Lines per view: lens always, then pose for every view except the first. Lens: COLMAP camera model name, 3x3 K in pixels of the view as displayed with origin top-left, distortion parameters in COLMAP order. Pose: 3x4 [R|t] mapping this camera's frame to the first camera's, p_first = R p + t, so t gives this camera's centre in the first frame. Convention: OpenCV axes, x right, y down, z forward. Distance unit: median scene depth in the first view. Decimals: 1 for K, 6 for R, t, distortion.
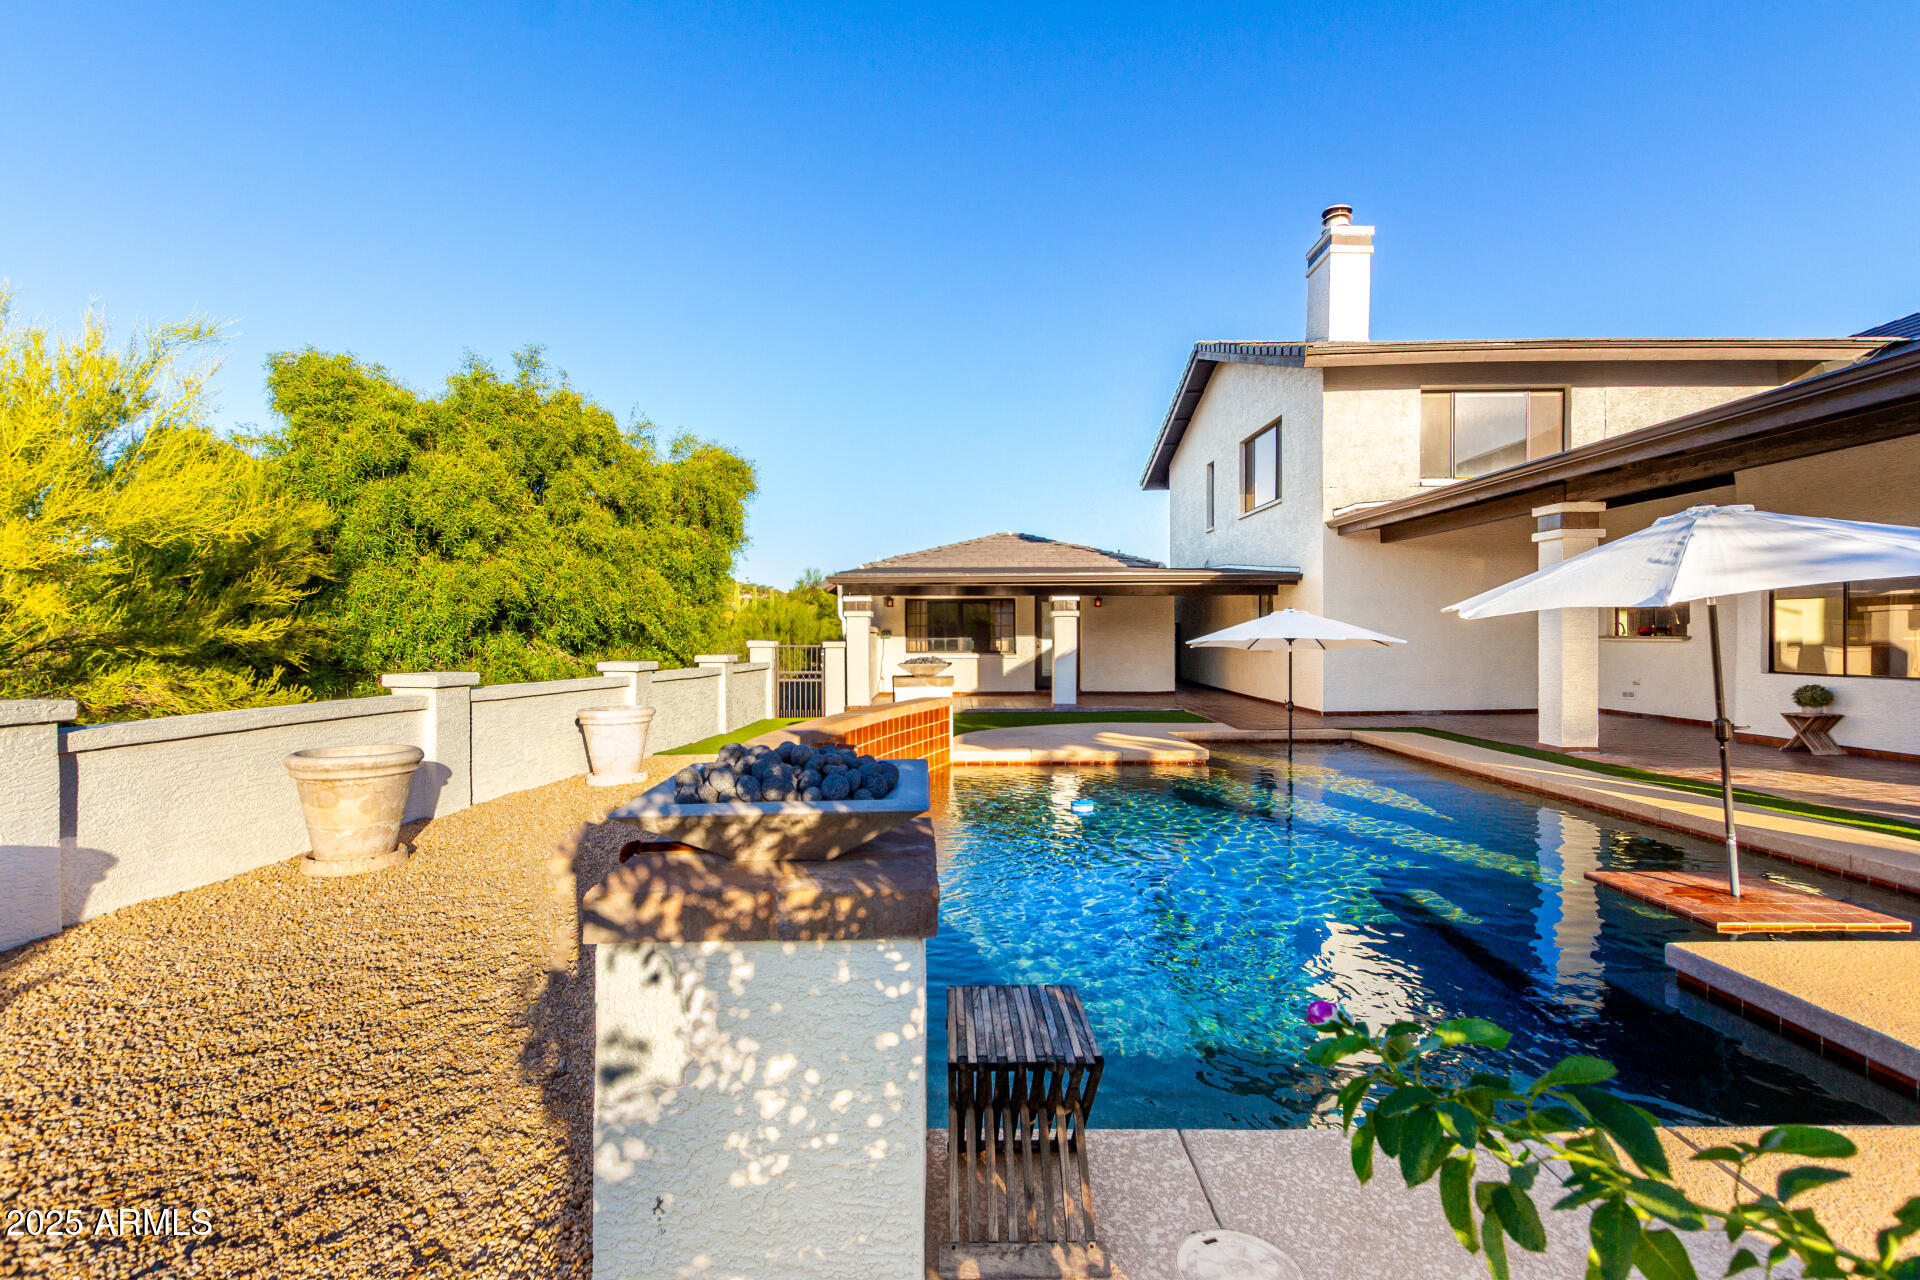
lens RADIAL K [[879.4, 0, 954.7], [0, 879.4, 643.0], [0, 0, 1]] dist [0.001395, -0.000122]
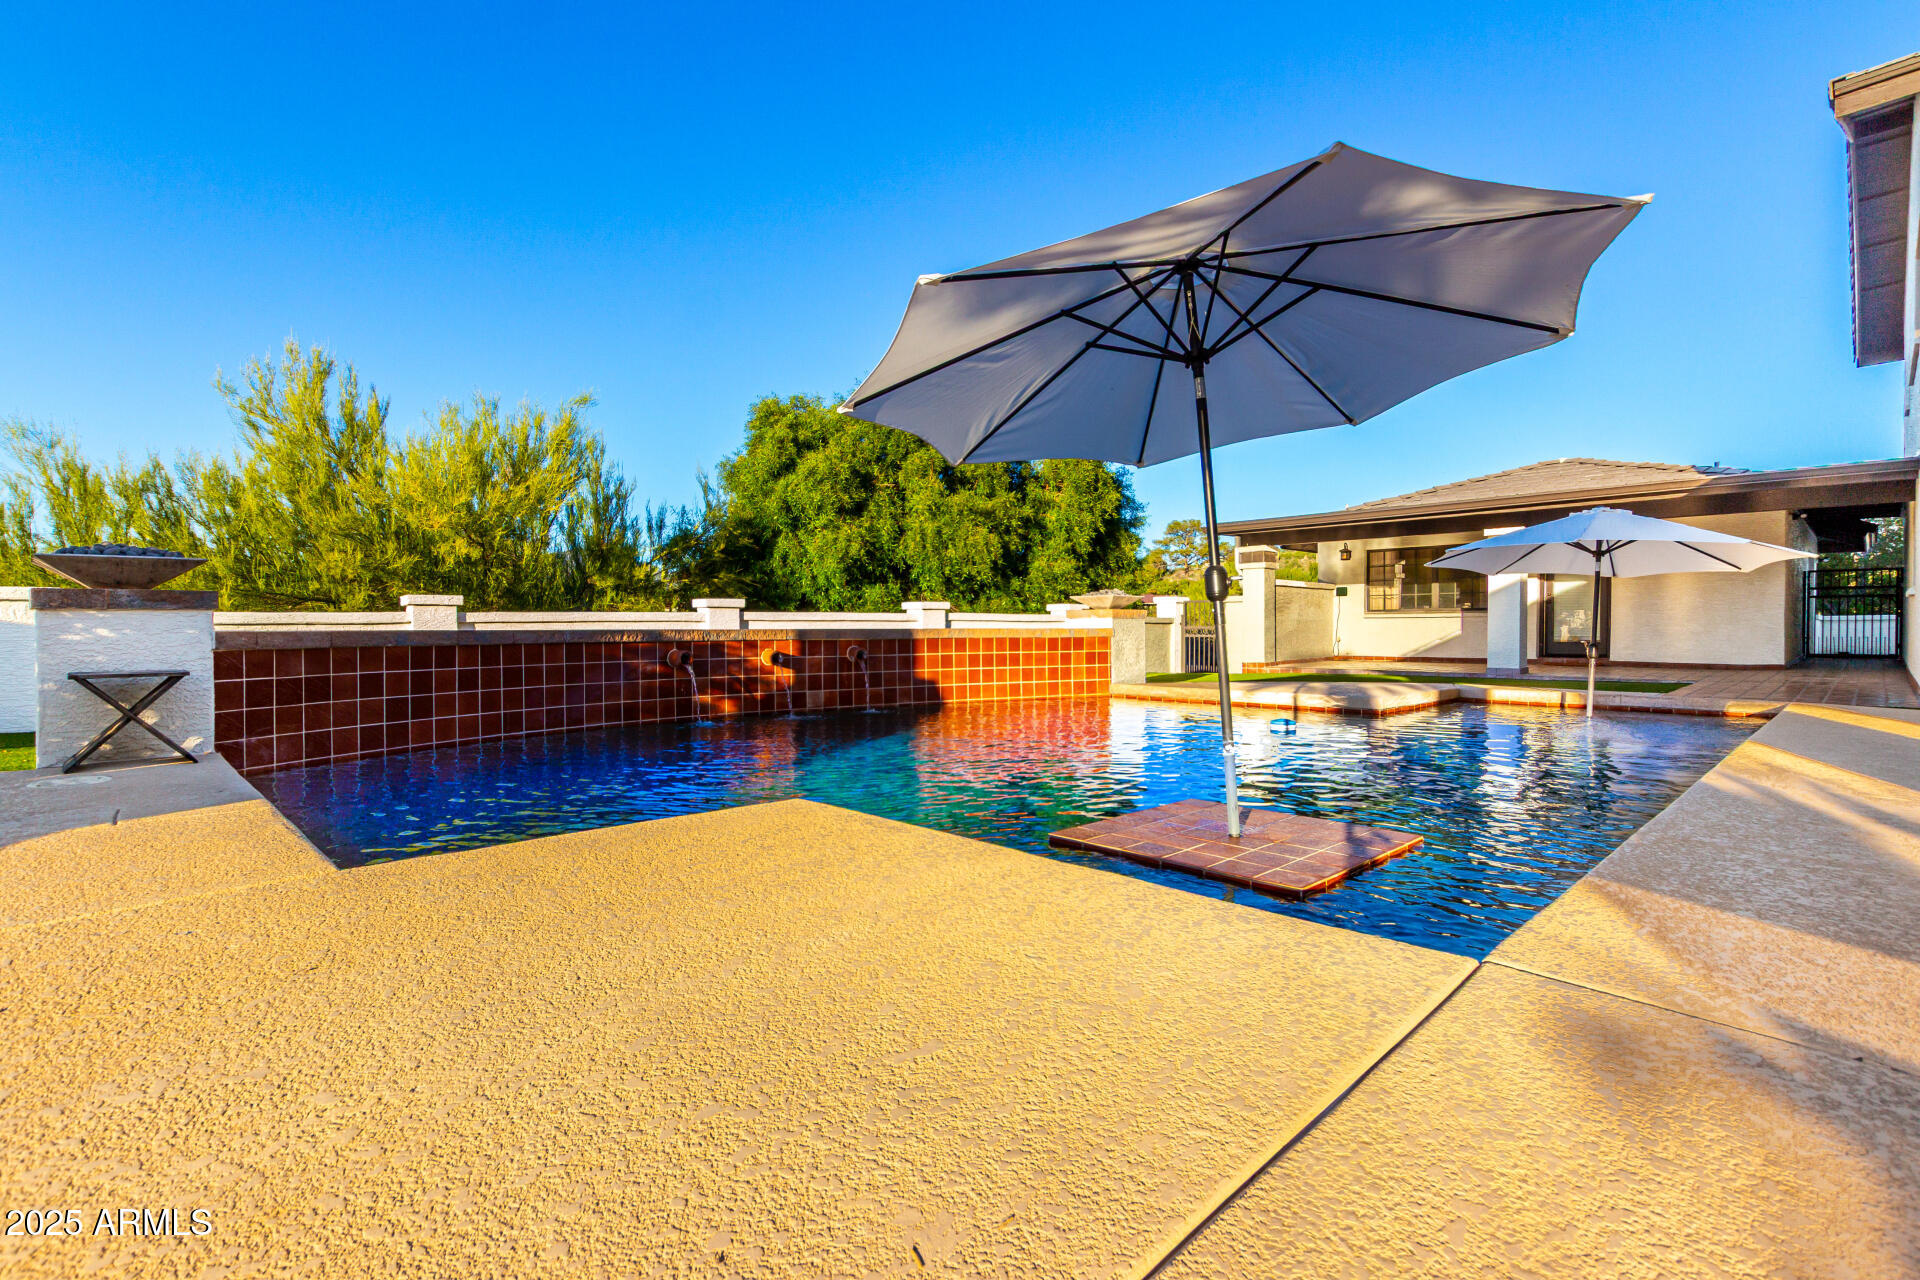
lens RADIAL K [[879.4, 0, 954.7], [0, 879.4, 643.0], [0, 0, 1]] dist [0.001395, -0.000122]
pose [[0.704503, 0.015545, -0.709531, 0.339576], [-0.003942, 0.999830, 0.017991, 0.035631], [0.709690, -0.009877, 0.704444, 0.092724]]
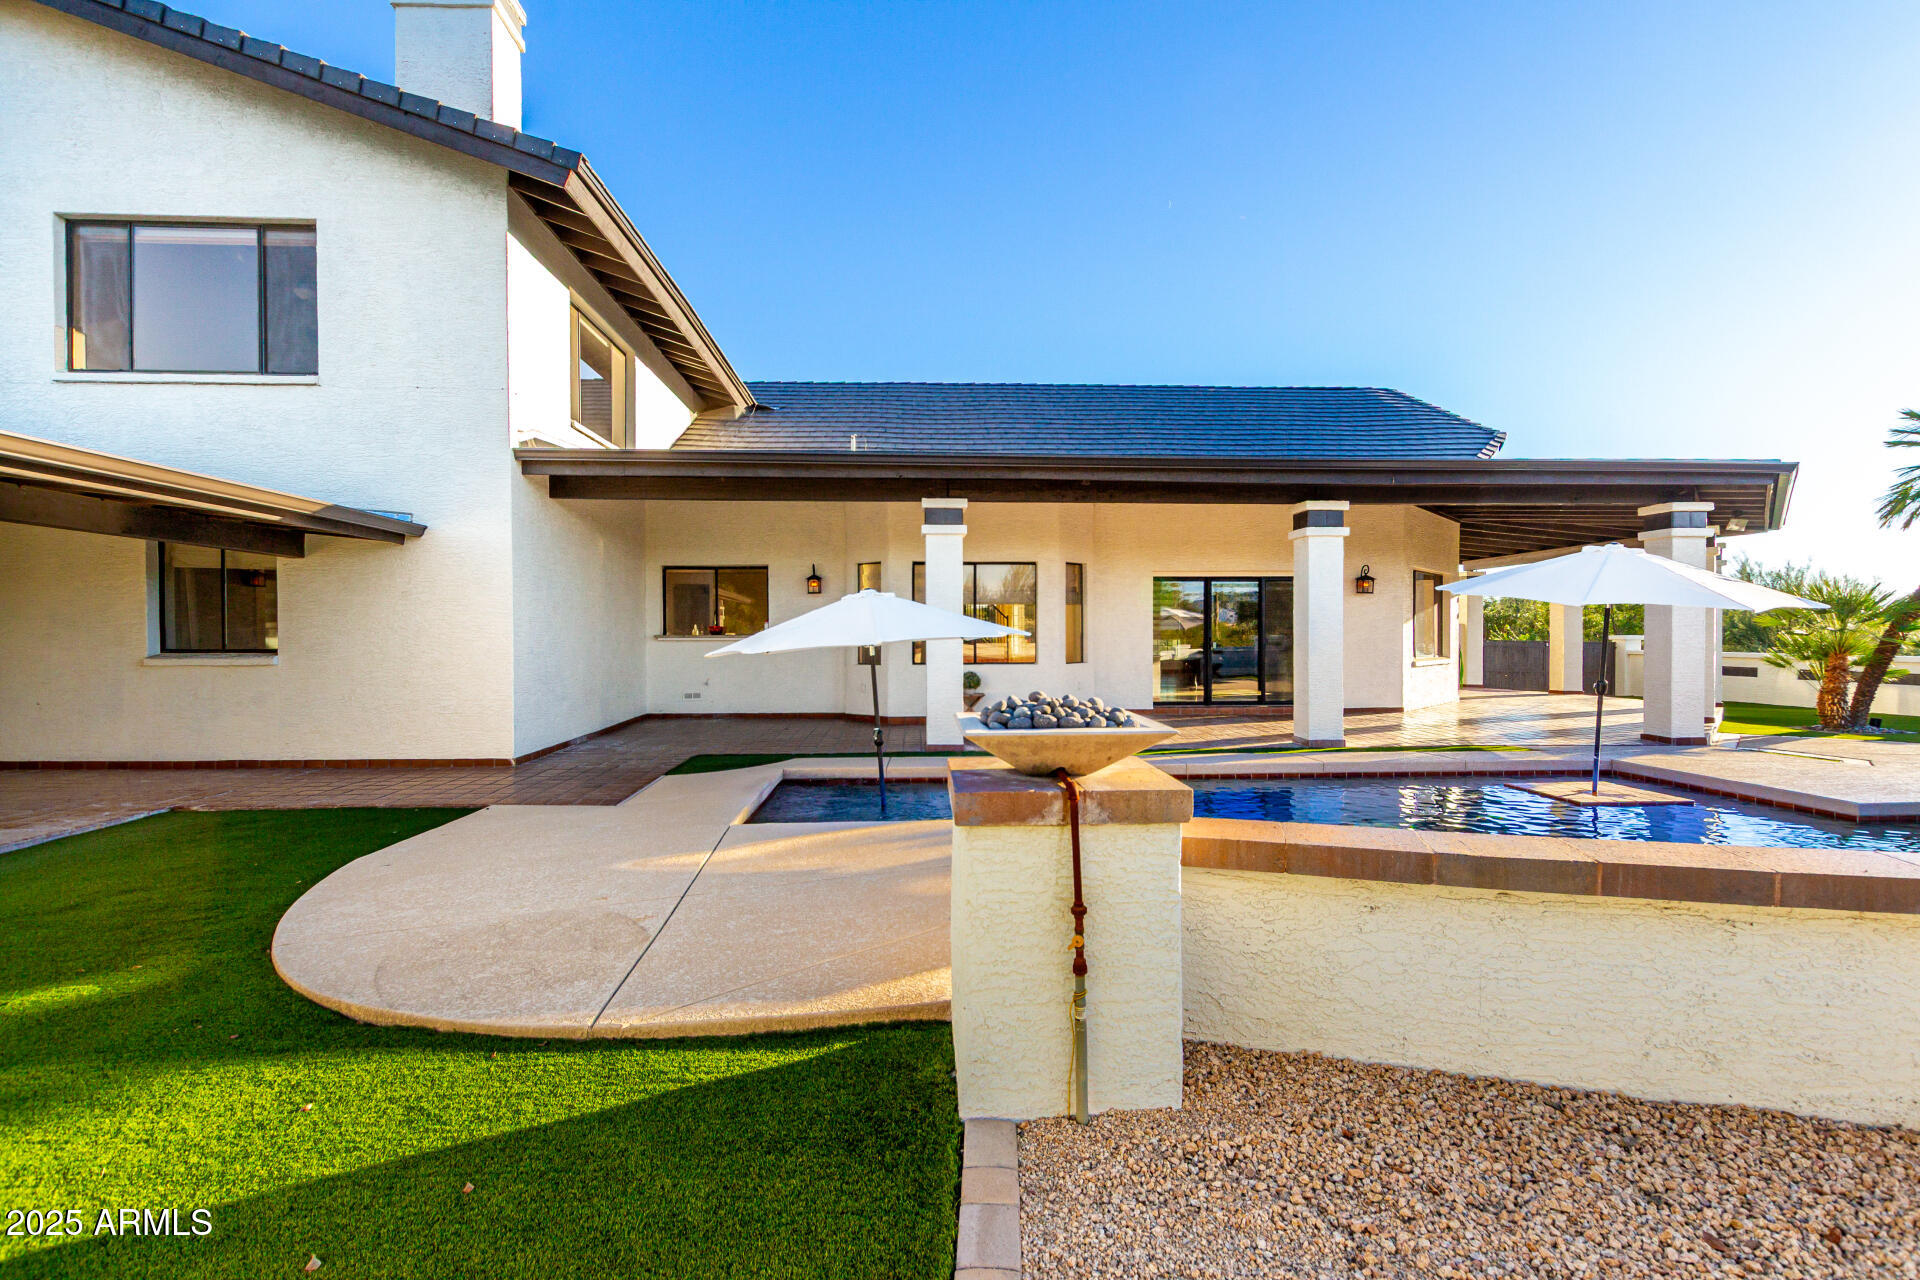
lens RADIAL K [[879.4, 0, 954.7], [0, 879.4, 643.0], [0, 0, 1]] dist [0.001395, -0.000122]
pose [[-0.061558, -0.007443, 0.998076, -0.180576], [0.013760, 0.999871, 0.008305, -0.003163], [-0.998009, 0.014245, -0.061448, 0.637402]]
